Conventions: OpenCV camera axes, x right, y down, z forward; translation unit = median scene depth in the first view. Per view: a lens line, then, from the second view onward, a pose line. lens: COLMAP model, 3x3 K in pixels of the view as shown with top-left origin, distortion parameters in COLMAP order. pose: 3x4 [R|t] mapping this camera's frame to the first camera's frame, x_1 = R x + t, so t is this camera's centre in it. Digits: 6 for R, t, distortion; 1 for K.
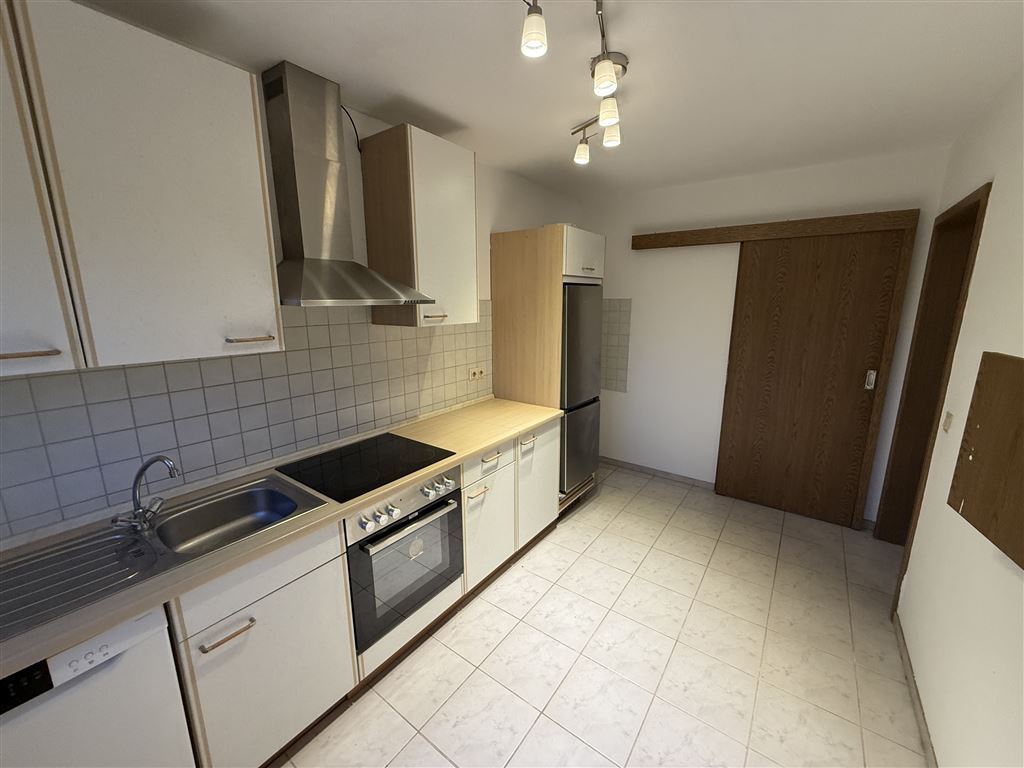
lens RADIAL K [[408.1, 0, 510.9], [0, 408.1, 381.1], [0, 0, 1]] dist [-0.000990, -0.000049]
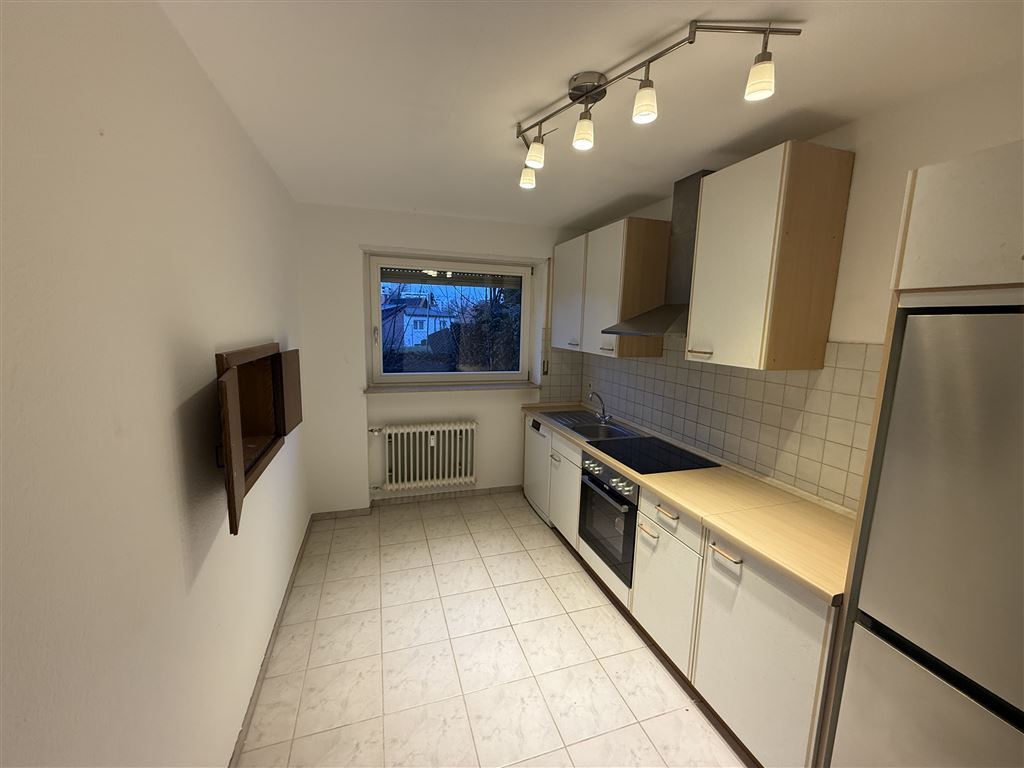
lens RADIAL K [[411.7, 0, 505.9], [0, 411.7, 384.6], [0, 0, 1]] dist [0.058841, -0.000020]
pose [[-0.583777, 0.115310, -0.803684, 0.873031], [-0.182266, 0.945986, 0.268121, -0.259651], [0.791191, 0.303007, -0.531228, 1.147755]]
